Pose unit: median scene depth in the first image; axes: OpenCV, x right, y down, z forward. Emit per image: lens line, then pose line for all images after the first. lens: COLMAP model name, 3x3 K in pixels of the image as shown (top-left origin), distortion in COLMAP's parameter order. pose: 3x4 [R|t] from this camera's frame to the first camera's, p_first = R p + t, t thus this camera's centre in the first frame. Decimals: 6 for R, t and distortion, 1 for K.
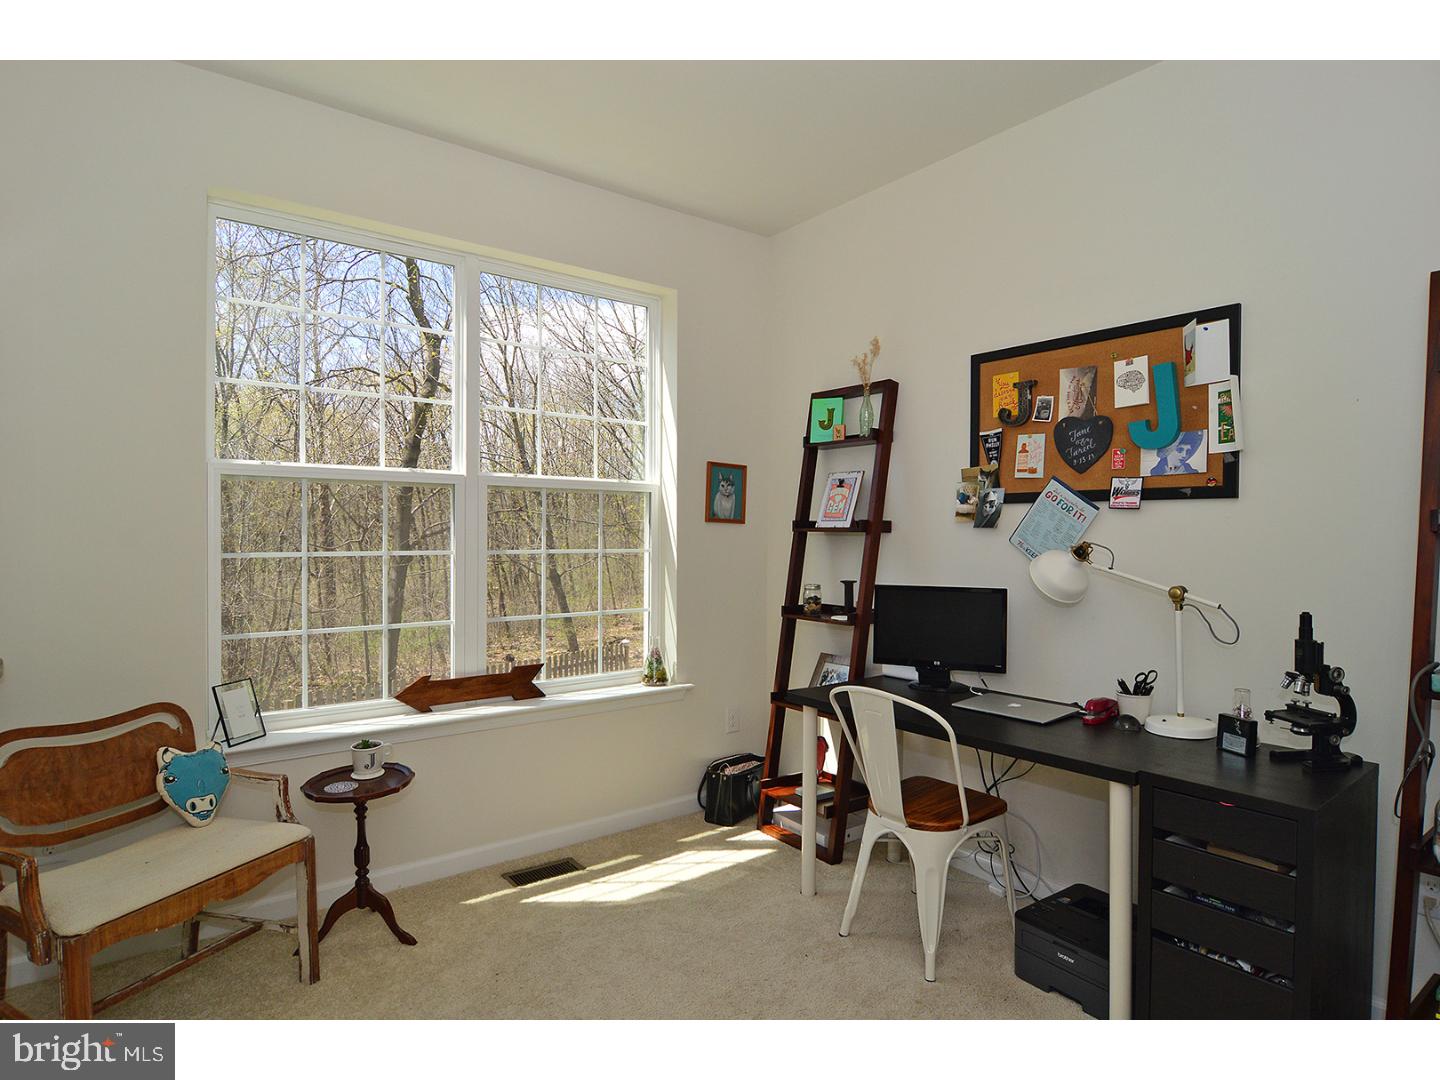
lens RADIAL K [[782.4, 0, 719.2], [0, 782.4, 542.4], [0, 0, 1]] dist [-0.008513, -0.003455]
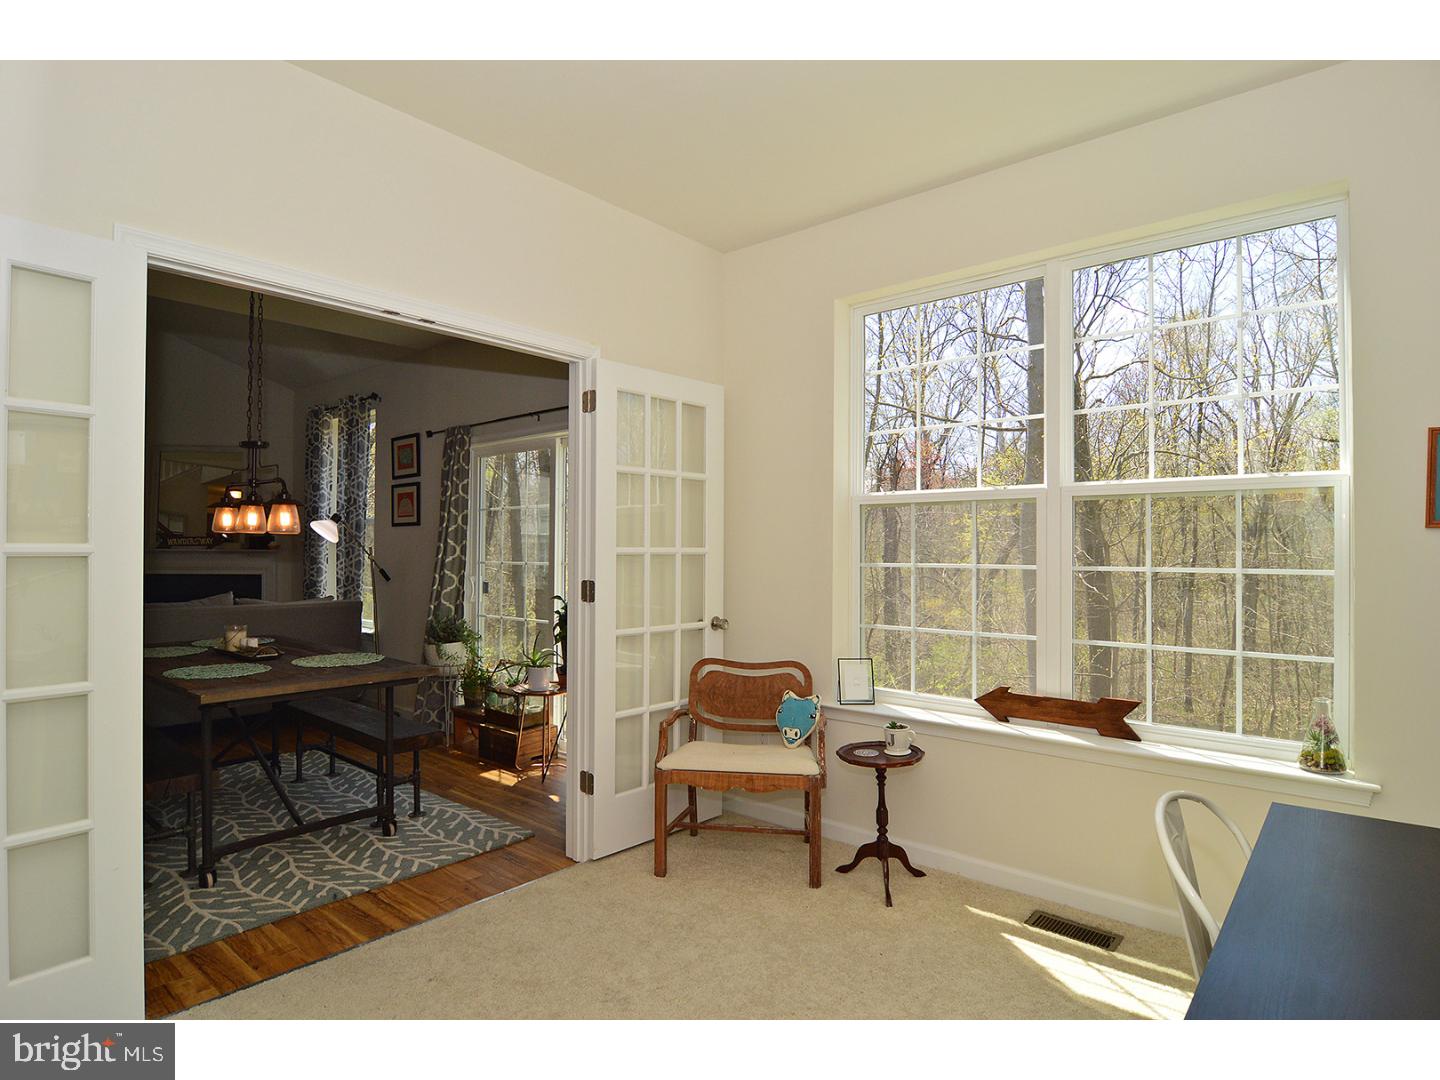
lens RADIAL K [[782.4, 0, 719.9], [0, 782.4, 538.3], [0, 0, 1]] dist [-0.008513, -0.003455]
pose [[0.209762, -0.014062, -0.977651, 0.680978], [-0.010971, 0.999800, -0.016734, -0.003581], [0.977691, 0.014236, 0.209566, 0.506895]]
